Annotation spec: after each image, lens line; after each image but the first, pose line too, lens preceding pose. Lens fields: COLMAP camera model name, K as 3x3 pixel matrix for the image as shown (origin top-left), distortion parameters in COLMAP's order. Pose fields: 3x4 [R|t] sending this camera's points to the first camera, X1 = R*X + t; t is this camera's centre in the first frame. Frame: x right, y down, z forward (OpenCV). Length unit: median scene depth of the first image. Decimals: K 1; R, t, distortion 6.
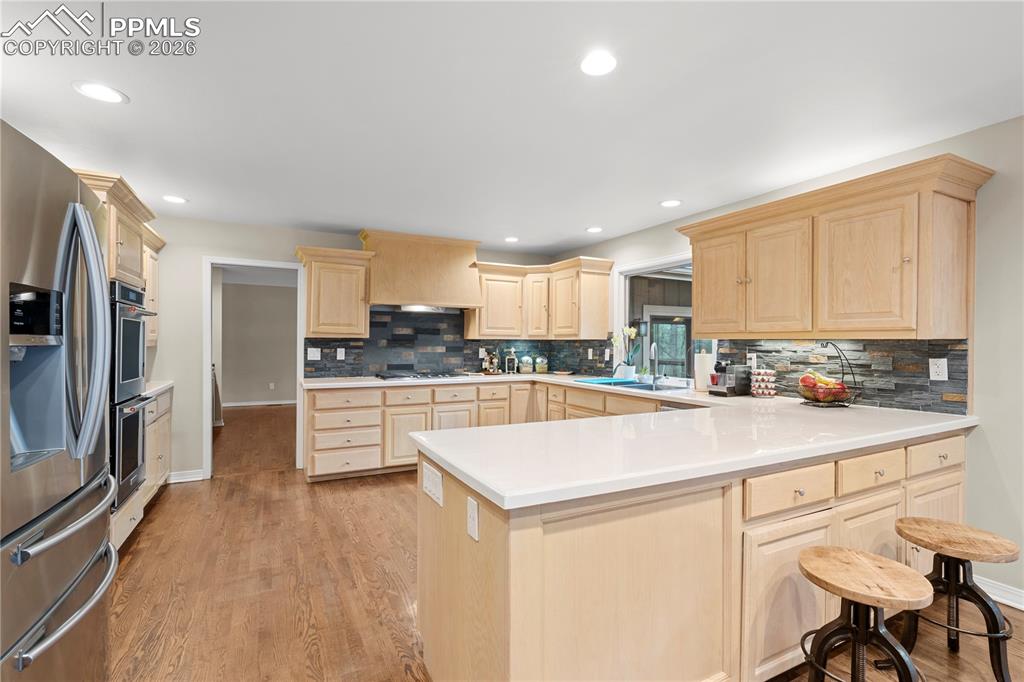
lens RADIAL K [[465.2, 0, 512.9], [0, 465.2, 343.8], [0, 0, 1]] dist [0.001407, -0.000167]
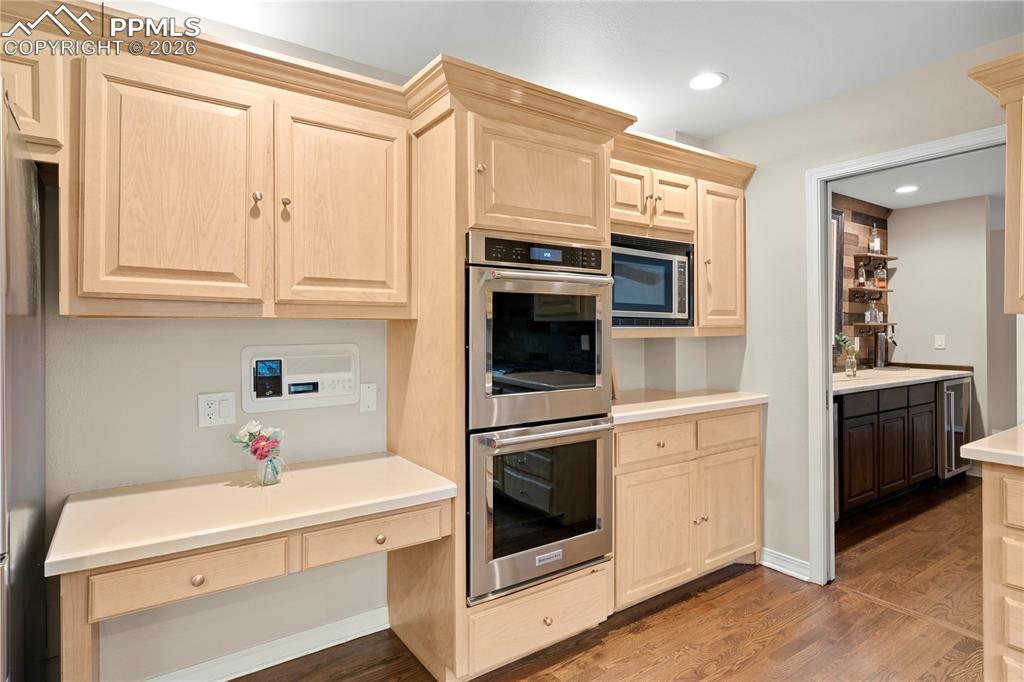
lens RADIAL K [[552.6, 0, 514.0], [0, 552.6, 329.4], [0, 0, 1]] dist [-0.002305, -0.000506]
pose [[0.136911, -0.008147, -0.990550, -0.060702], [0.001145, 0.999967, -0.008067, 0.000620], [0.990583, -0.000030, 0.136915, 0.484439]]
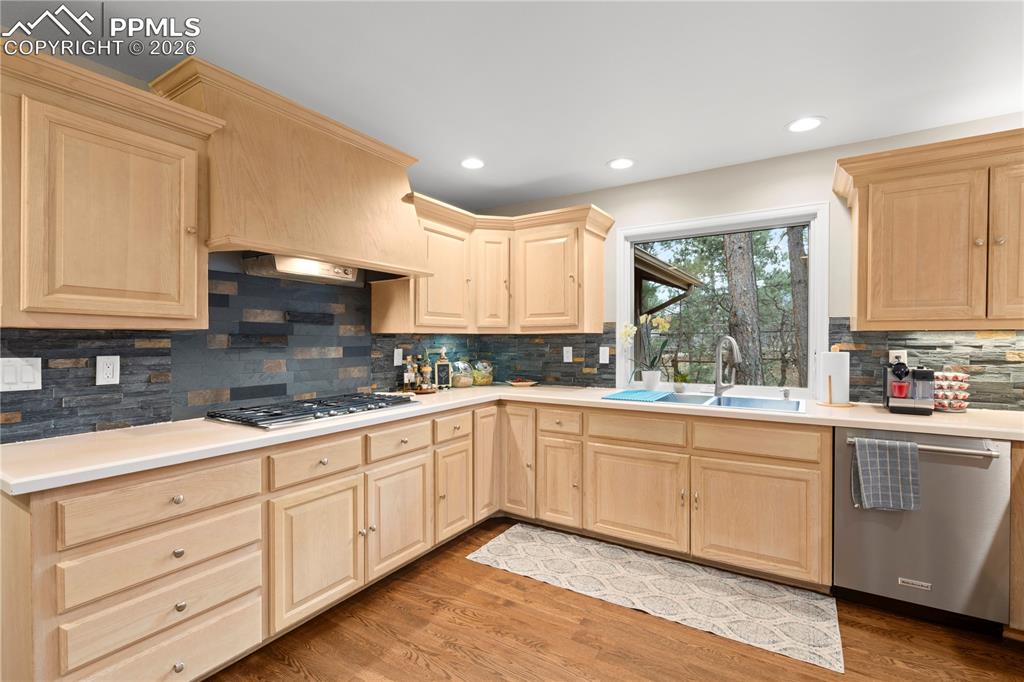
lens RADIAL K [[465.2, 0, 512.9], [0, 465.2, 343.8], [0, 0, 1]] dist [0.001407, -0.000167]
pose [[0.863421, -0.012575, 0.504327, -0.260776], [0.009077, 0.999915, 0.009392, -0.001093], [-0.504402, -0.003531, 0.863462, 0.466109]]
